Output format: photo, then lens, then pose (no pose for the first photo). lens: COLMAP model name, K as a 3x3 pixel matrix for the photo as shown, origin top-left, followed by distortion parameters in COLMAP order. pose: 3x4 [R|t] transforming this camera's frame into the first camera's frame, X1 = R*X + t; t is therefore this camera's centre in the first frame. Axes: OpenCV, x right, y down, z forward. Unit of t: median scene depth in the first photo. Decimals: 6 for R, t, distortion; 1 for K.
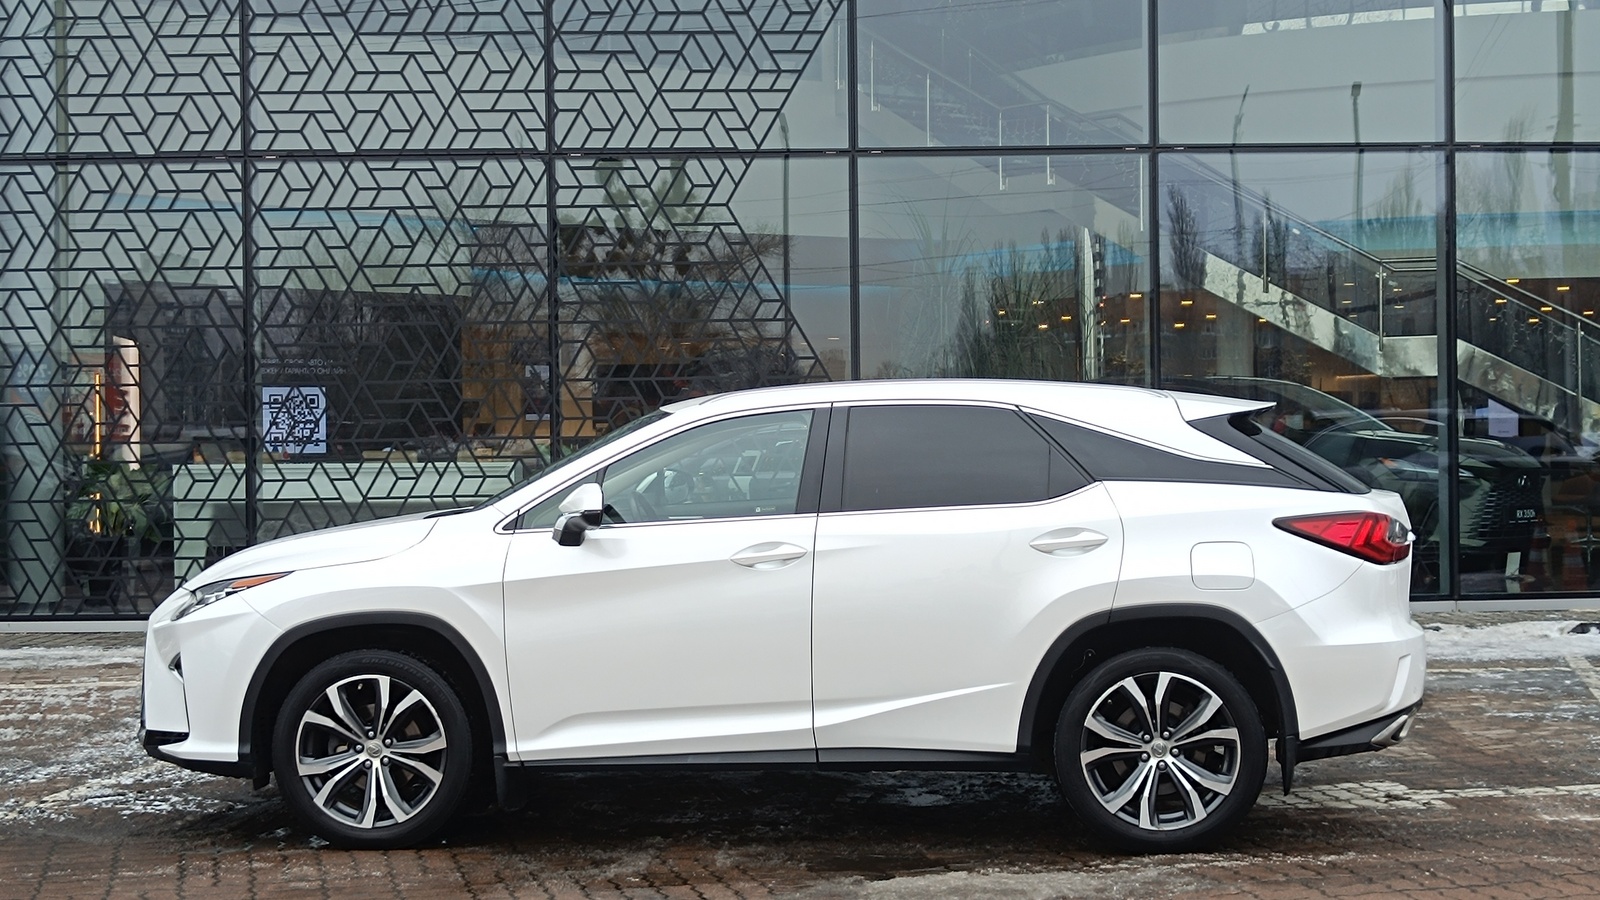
lens RADIAL K [[2243.6, 0, 791.7], [0, 2243.6, 454.7], [0, 0, 1]] dist [0.113926, -0.506849]
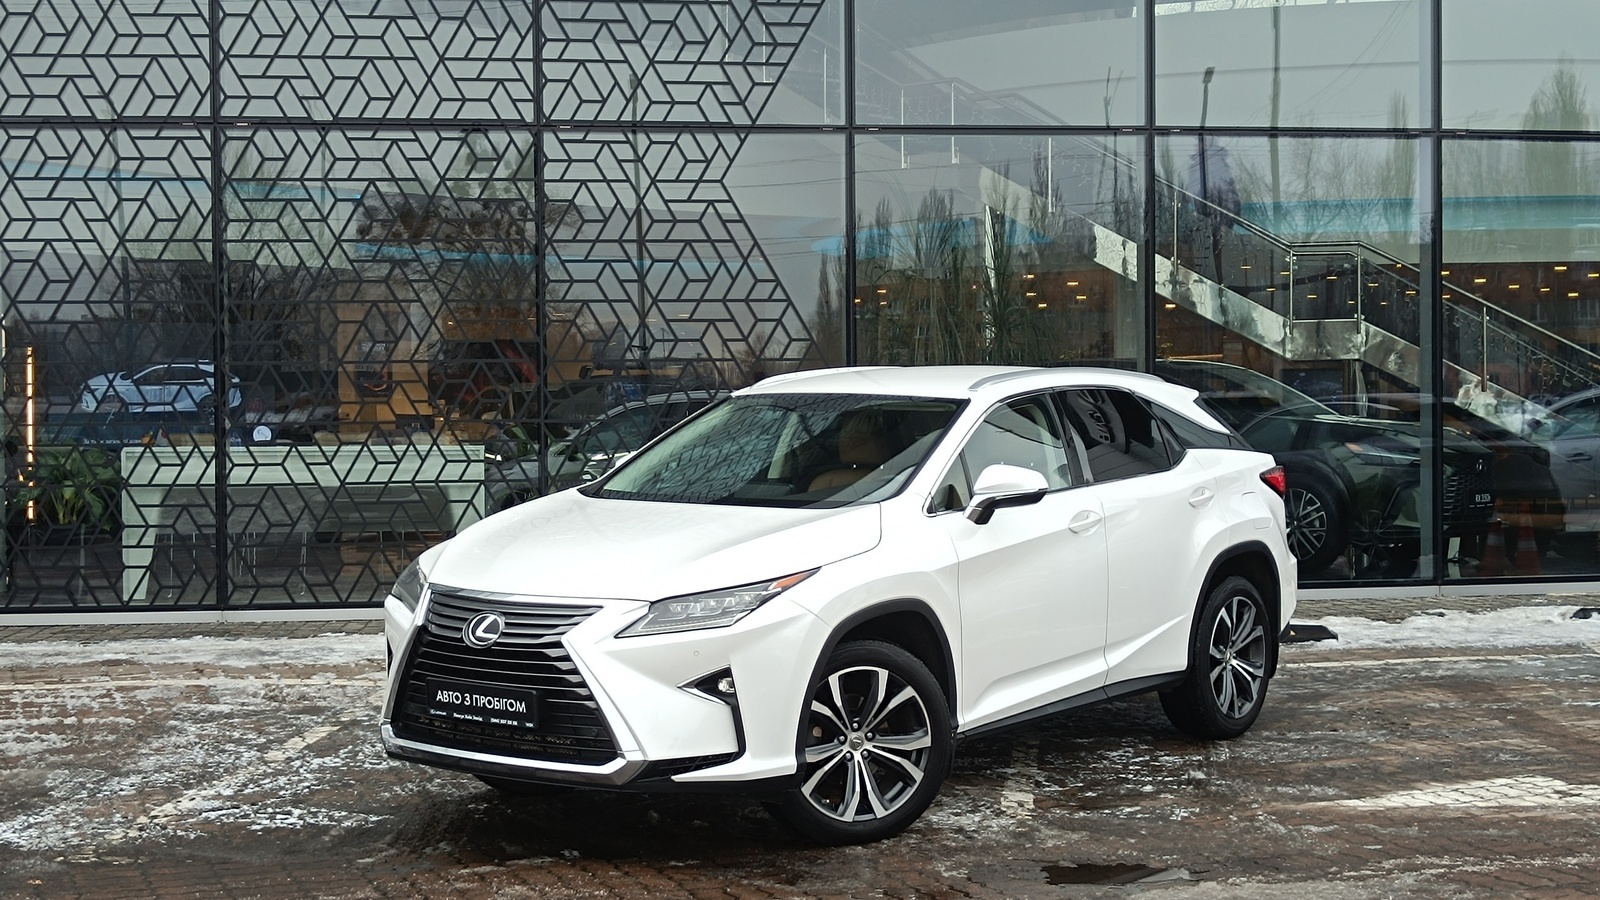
lens RADIAL K [[2246.1, 0, 760.7], [0, 2246.1, 460.8], [0, 0, 1]] dist [0.120095, -0.519653]
pose [[0.994859, 0.001293, 0.101257, -0.110078], [-0.002744, 0.999896, 0.014192, -0.004361], [-0.101228, -0.014396, 0.994759, 0.030110]]
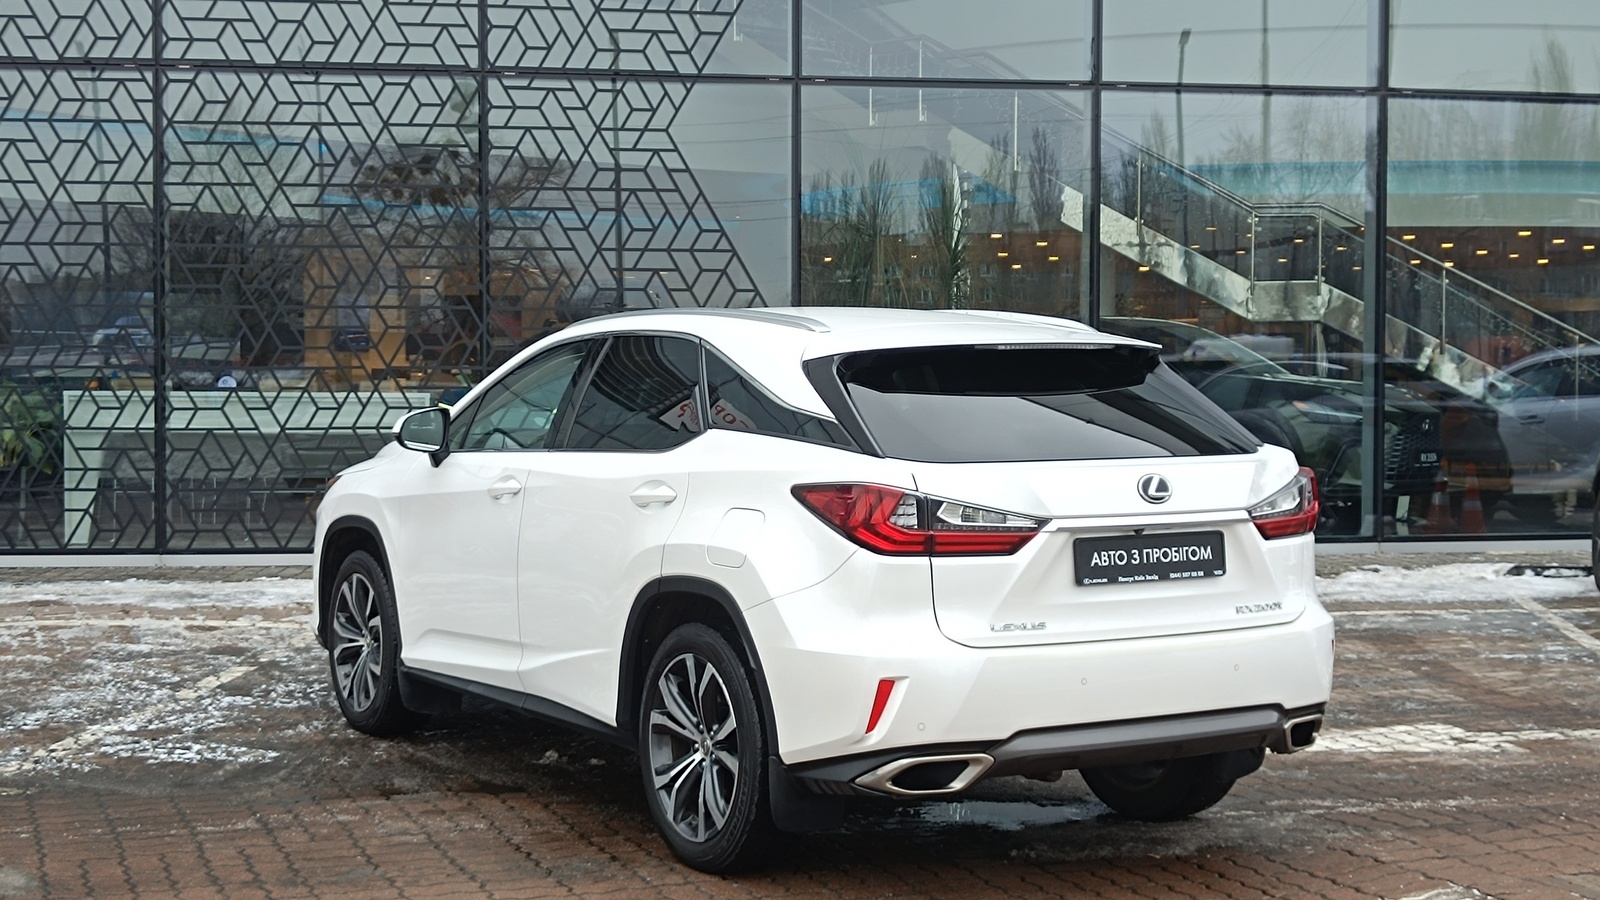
lens RADIAL K [[2243.6, 0, 791.7], [0, 2243.6, 454.7], [0, 0, 1]] dist [0.113926, -0.506849]
pose [[0.993336, 0.010514, 0.114776, -0.085060], [-0.013698, 0.999542, 0.026991, 0.001602], [-0.114440, -0.028383, 0.993025, 0.027346]]
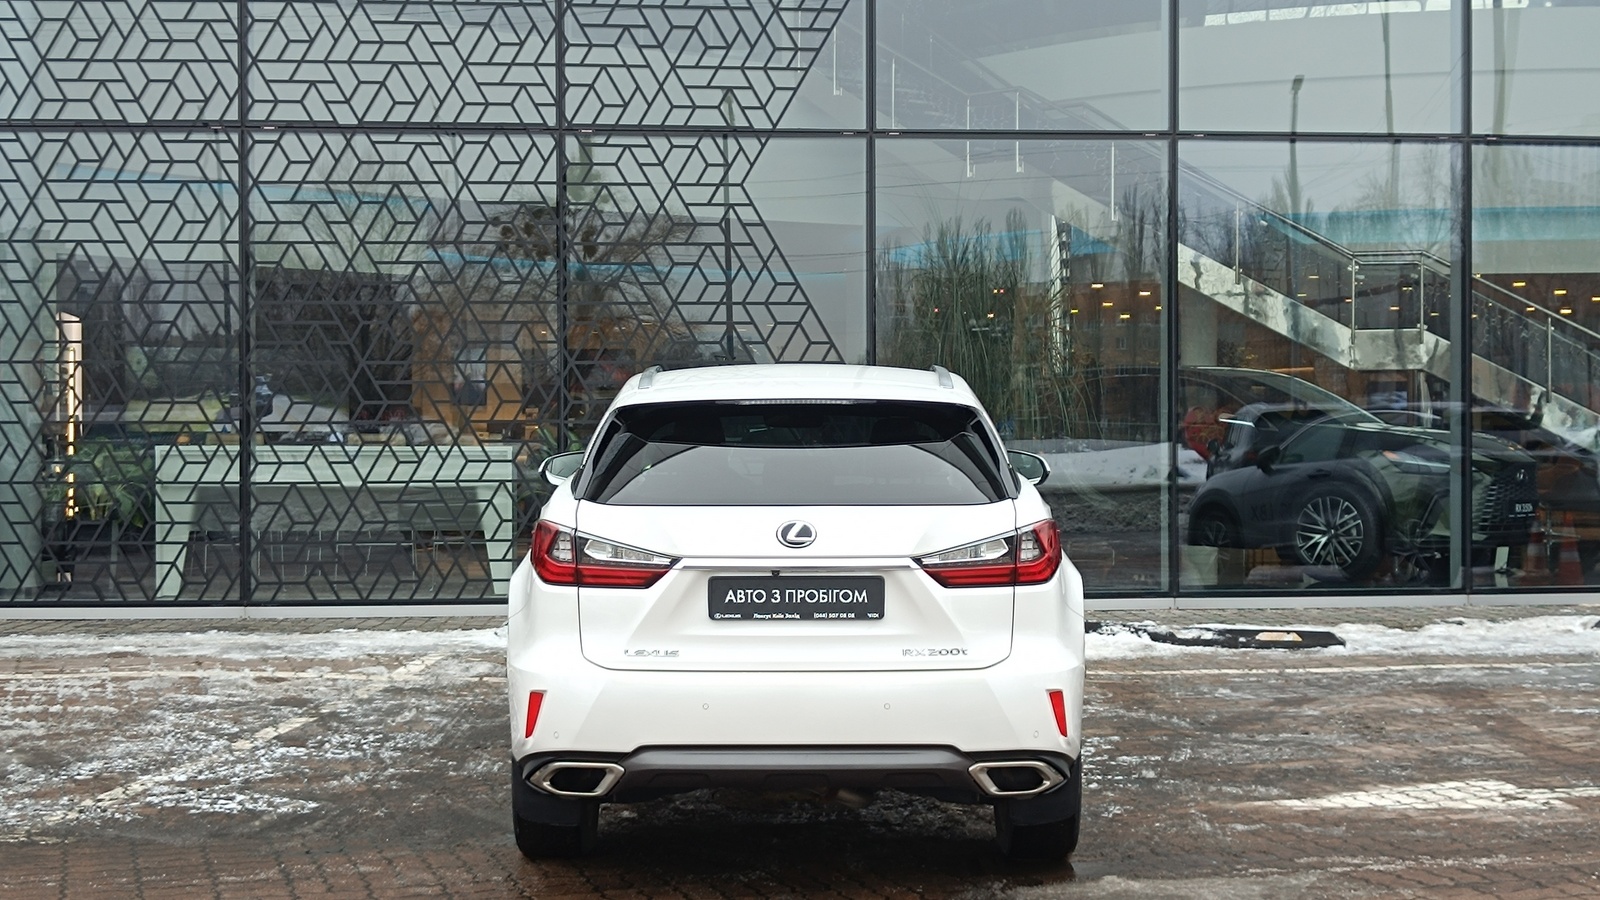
lens RADIAL K [[2241.1, 0, 800.0], [0, 2241.1, 450.0], [0, 0, 1]] dist [0.113229, -0.495544]
pose [[0.998302, 0.009546, 0.057456, -0.058449], [-0.009730, 0.999948, 0.002924, 0.000827], [-0.057426, -0.003479, 0.998344, 0.024407]]
